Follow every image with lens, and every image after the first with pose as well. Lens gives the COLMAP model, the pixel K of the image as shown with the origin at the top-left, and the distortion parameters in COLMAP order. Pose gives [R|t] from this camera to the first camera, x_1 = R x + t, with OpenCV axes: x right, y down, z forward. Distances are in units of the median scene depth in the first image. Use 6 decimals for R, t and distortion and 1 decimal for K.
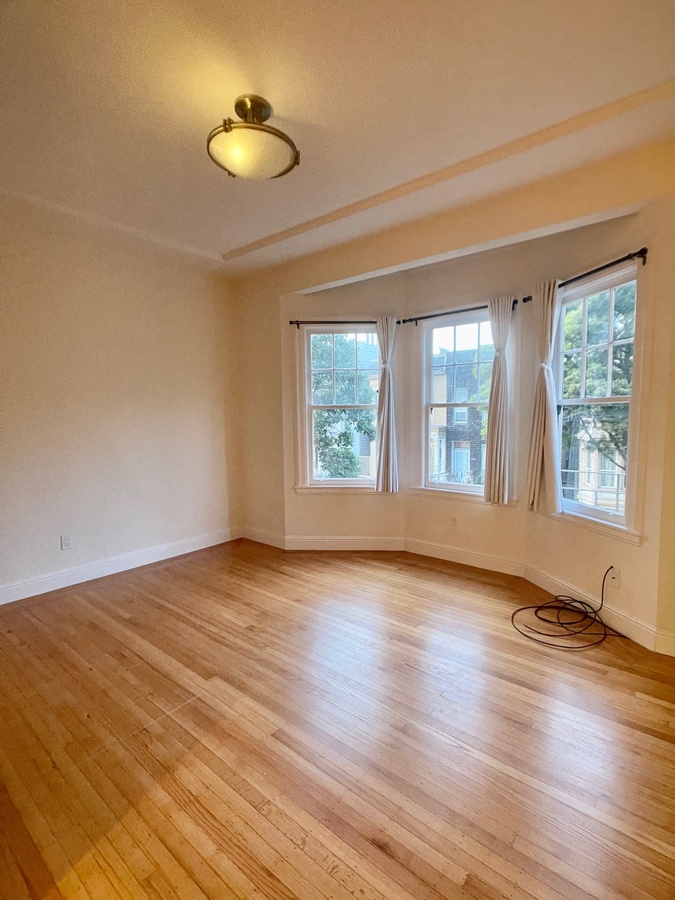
lens RADIAL K [[439.3, 0, 337.7], [0, 439.3, 452.7], [0, 0, 1]] dist [-0.012658, 0.004565]
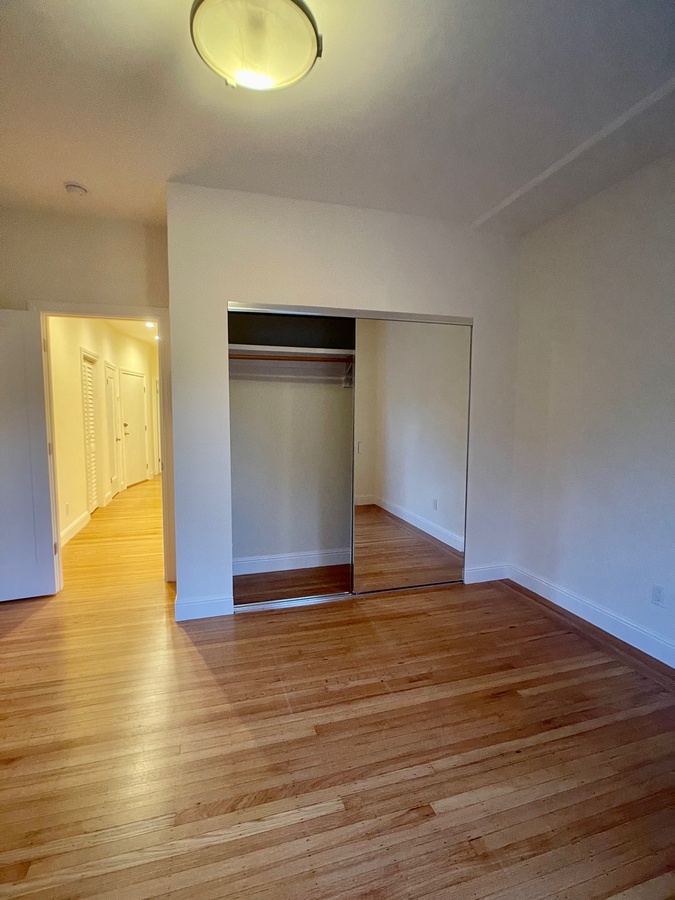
lens RADIAL K [[439.3, 0, 341.0], [0, 439.3, 447.8], [0, 0, 1]] dist [-0.012658, 0.004565]
pose [[-0.551681, 0.071252, -0.831006, 0.281913], [-0.070551, 0.988787, 0.131617, -0.108628], [0.831066, 0.131239, -0.540468, 1.188653]]
